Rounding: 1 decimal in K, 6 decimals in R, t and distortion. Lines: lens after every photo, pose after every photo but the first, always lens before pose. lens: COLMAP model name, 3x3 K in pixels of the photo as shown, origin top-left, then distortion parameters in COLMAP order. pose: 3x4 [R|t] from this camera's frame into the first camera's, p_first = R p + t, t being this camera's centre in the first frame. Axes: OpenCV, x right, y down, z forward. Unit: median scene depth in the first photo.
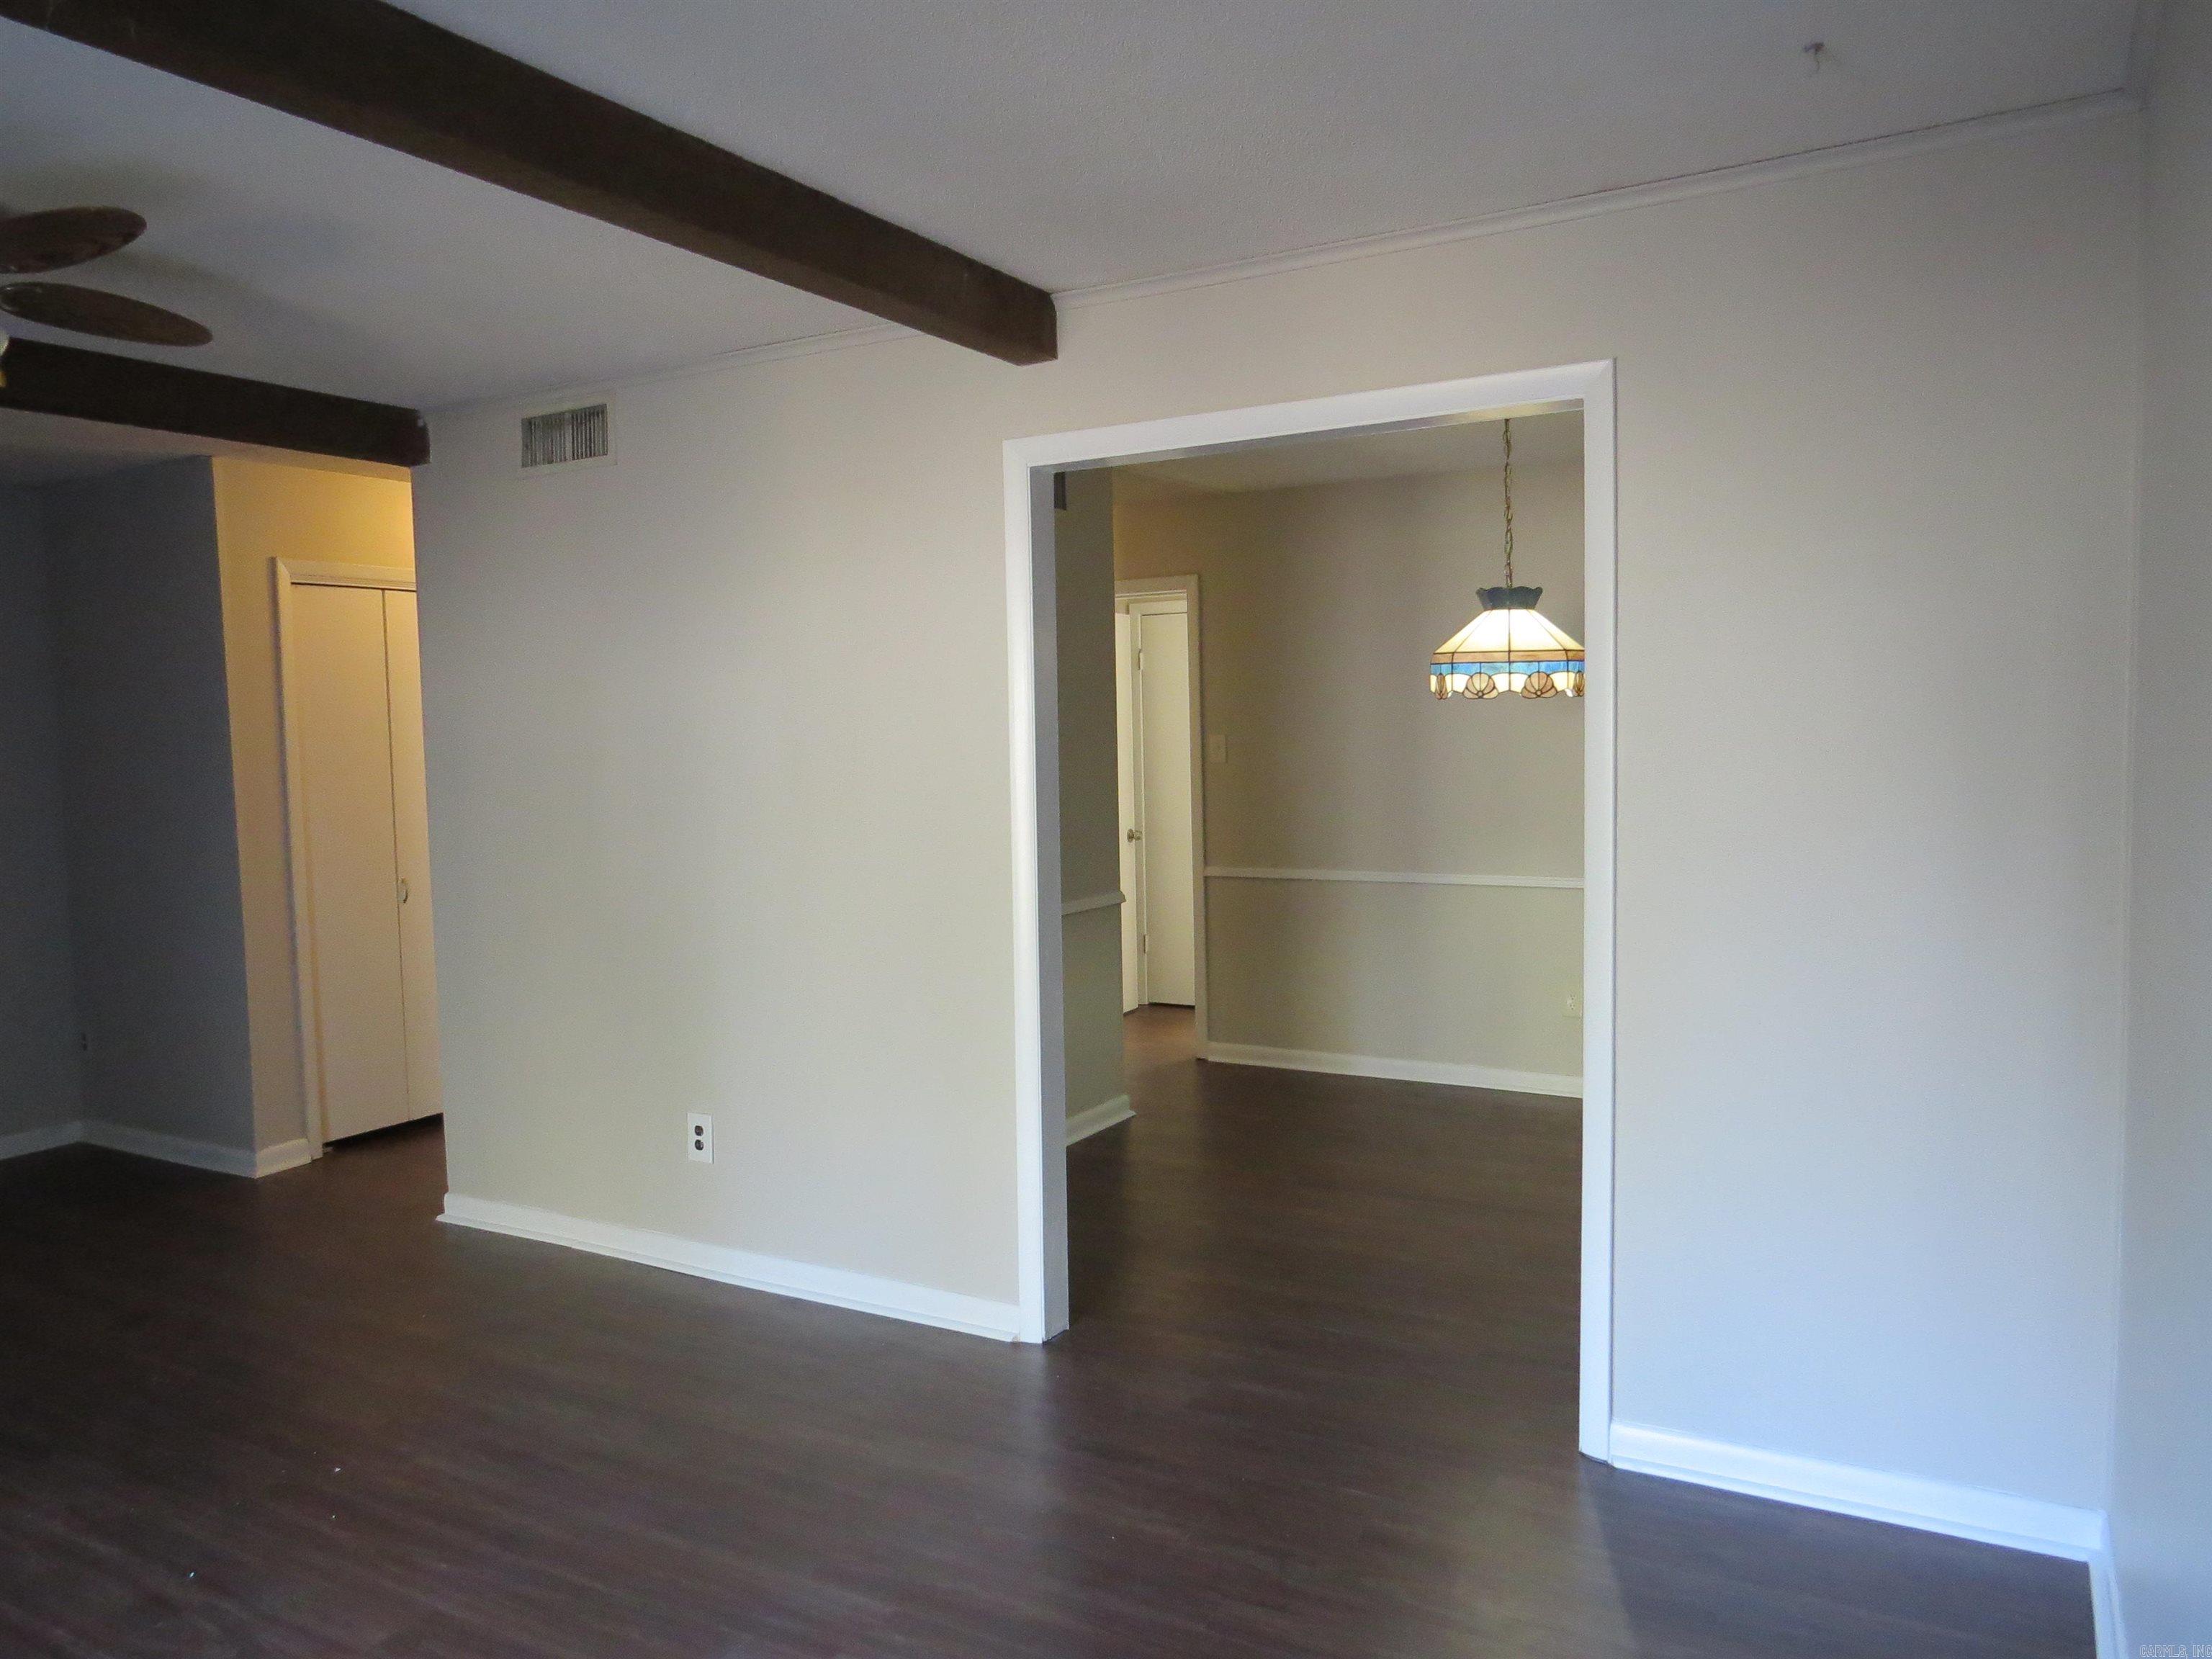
lens RADIAL K [[1578.6, 0, 1108.5], [0, 1578.6, 820.4], [0, 0, 1]] dist [-0.031531, 0.002617]
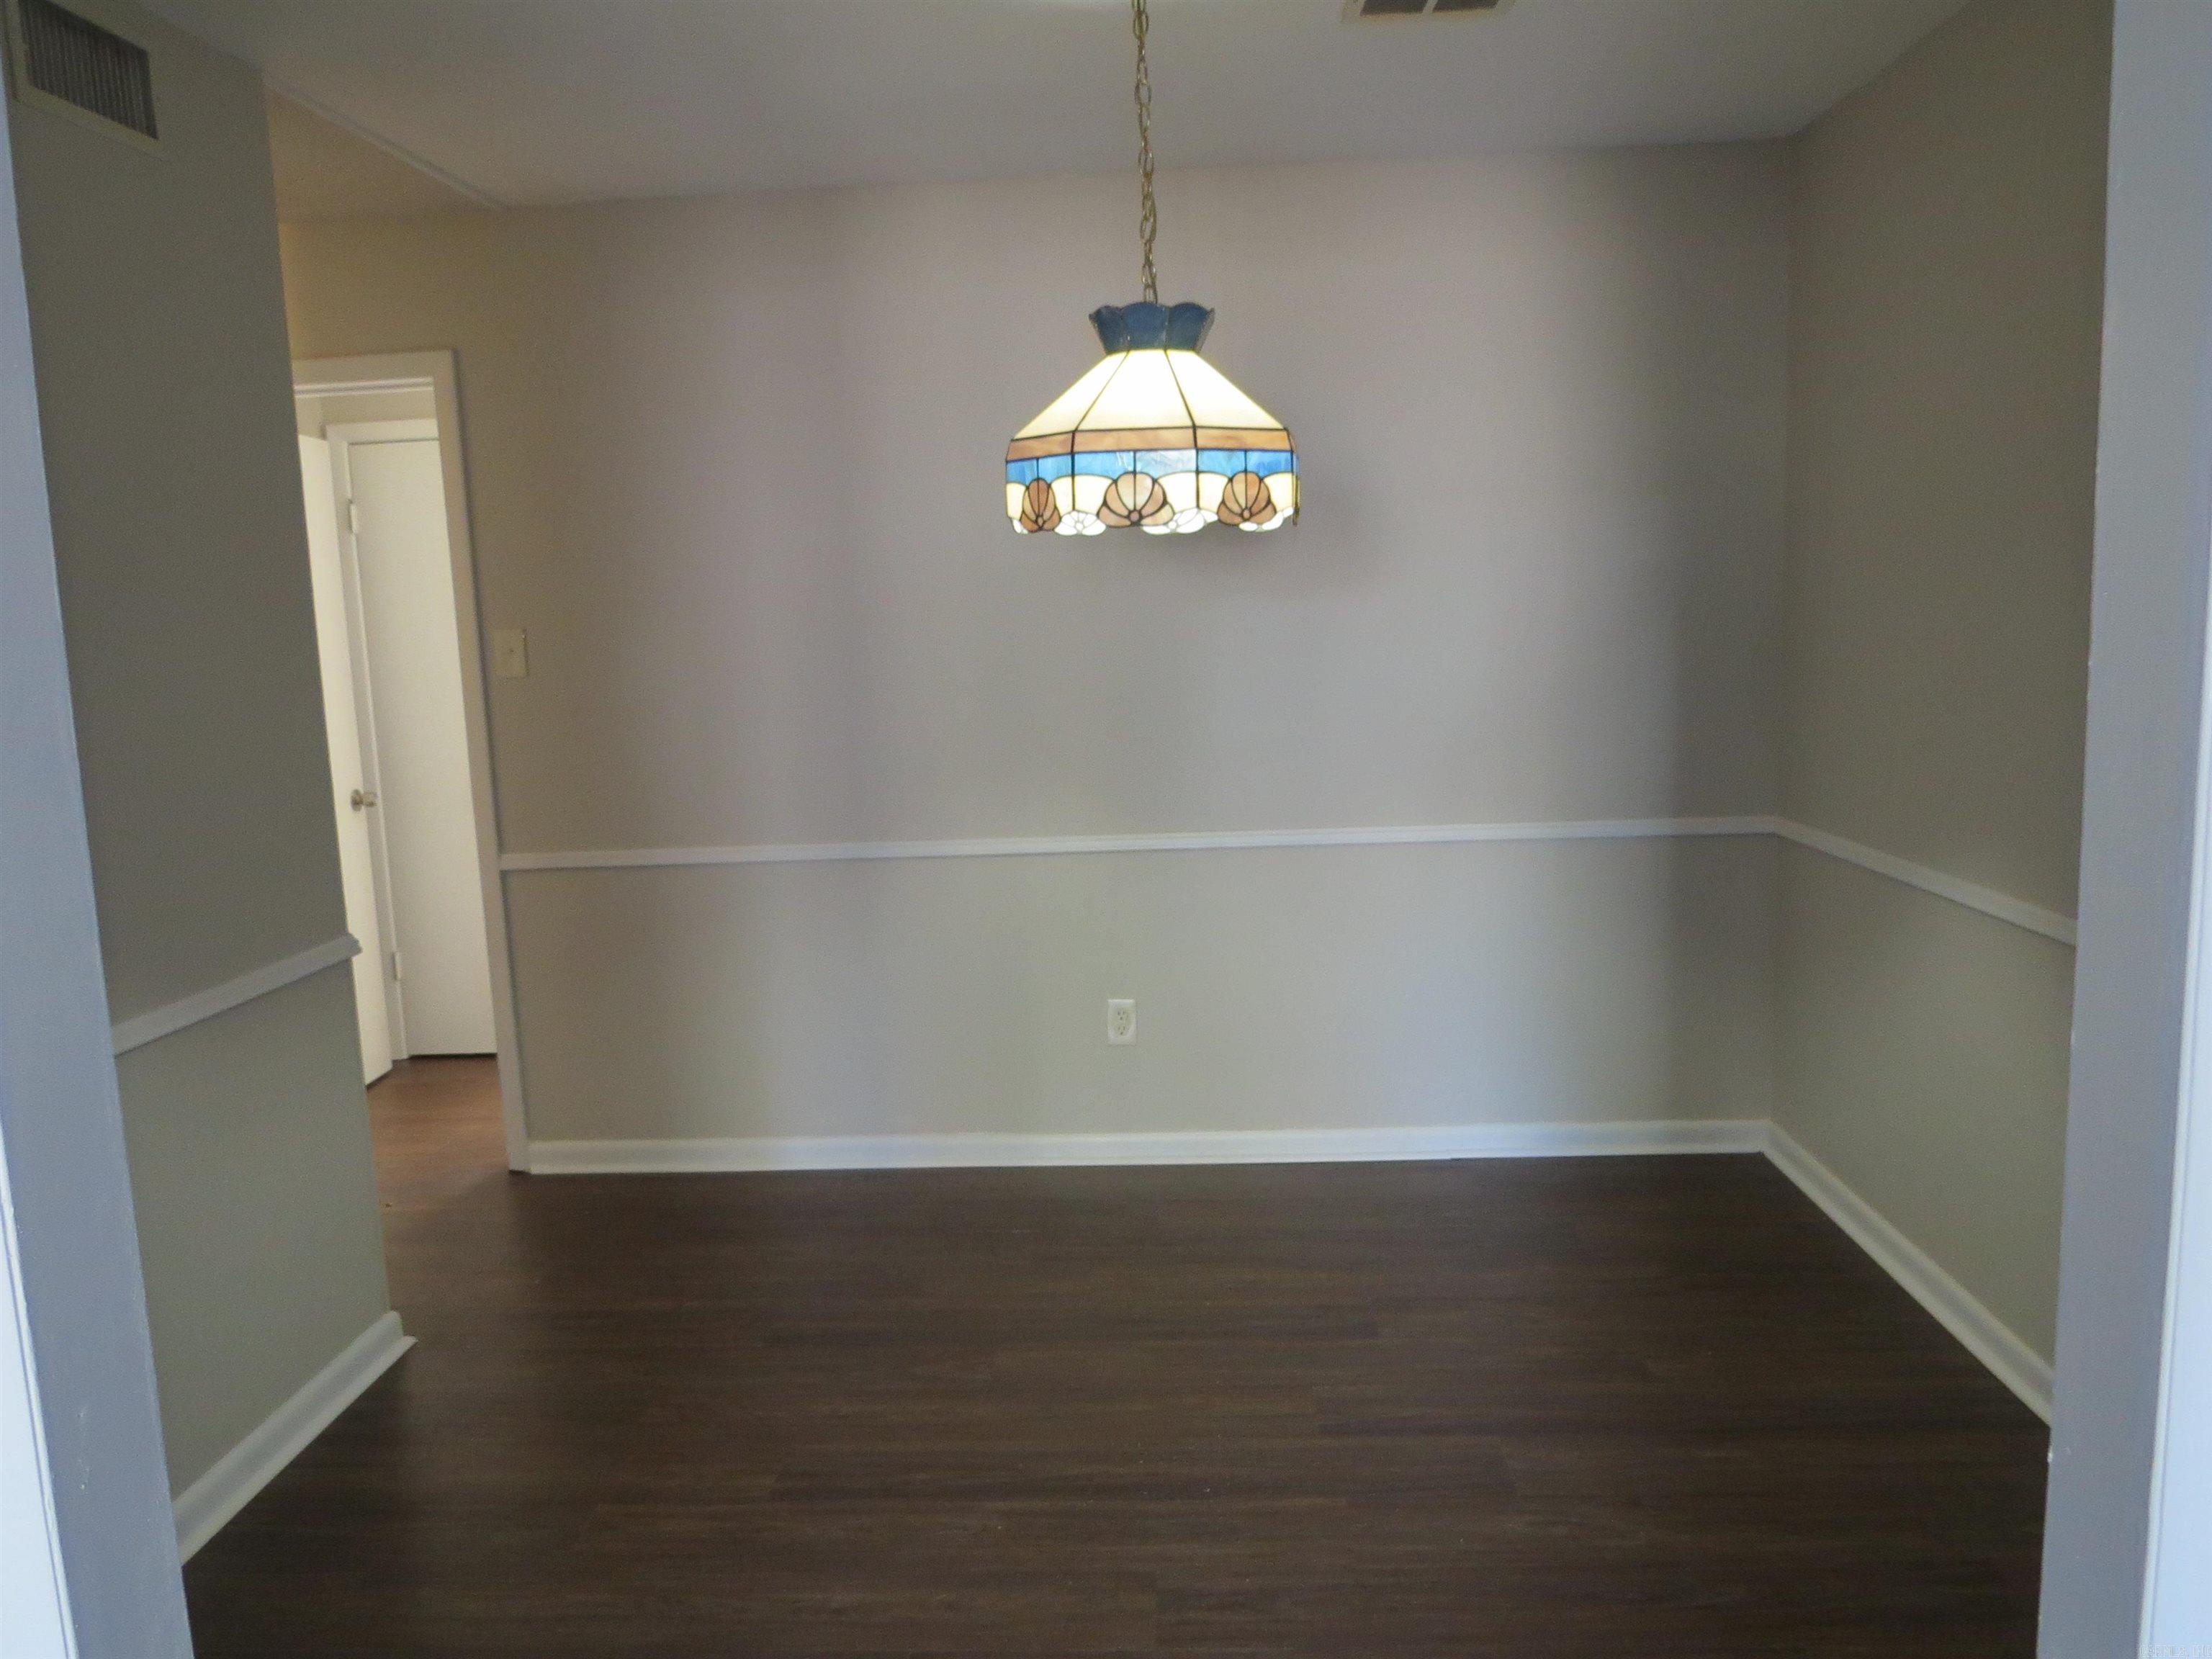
lens RADIAL K [[1578.6, 0, 1108.5], [0, 1578.6, 820.4], [0, 0, 1]] dist [-0.031531, 0.002617]
pose [[0.892753, -0.075066, 0.444249, 0.004226], [0.048074, 0.996265, 0.071732, -0.015046], [-0.447974, -0.042682, 0.893027, 0.381015]]
